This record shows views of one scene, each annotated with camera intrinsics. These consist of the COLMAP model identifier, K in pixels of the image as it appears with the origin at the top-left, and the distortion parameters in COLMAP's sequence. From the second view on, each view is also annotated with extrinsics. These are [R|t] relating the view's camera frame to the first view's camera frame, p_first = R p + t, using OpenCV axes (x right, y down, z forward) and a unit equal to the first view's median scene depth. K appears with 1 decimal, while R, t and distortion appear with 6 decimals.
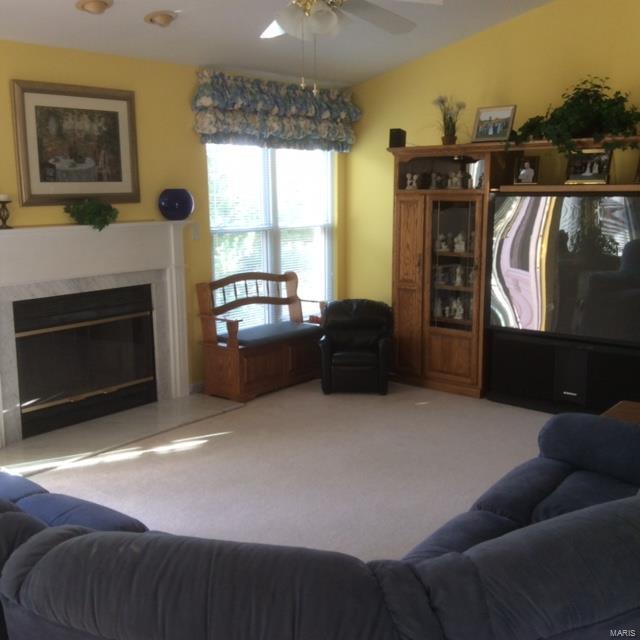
lens RADIAL K [[791.9, 0, 329.6], [0, 791.9, 316.8], [0, 0, 1]] dist [0.185661, -0.472809]
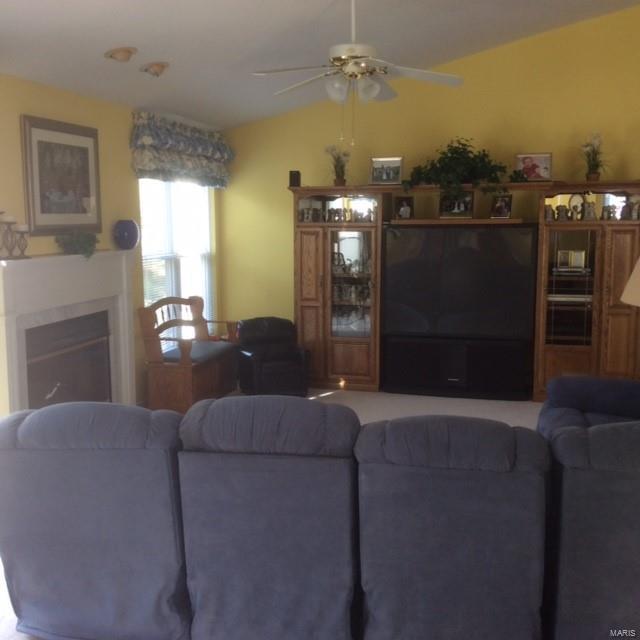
lens RADIAL K [[783.2, 0, 320.0], [0, 783.2, 320.0], [0, 0, 1]] dist [0.212746, -0.529174]
pose [[0.905329, -0.049800, 0.421781, -0.414698], [0.065313, 0.997613, -0.022401, 0.013789], [-0.419659, 0.047828, 0.906421, -0.064561]]
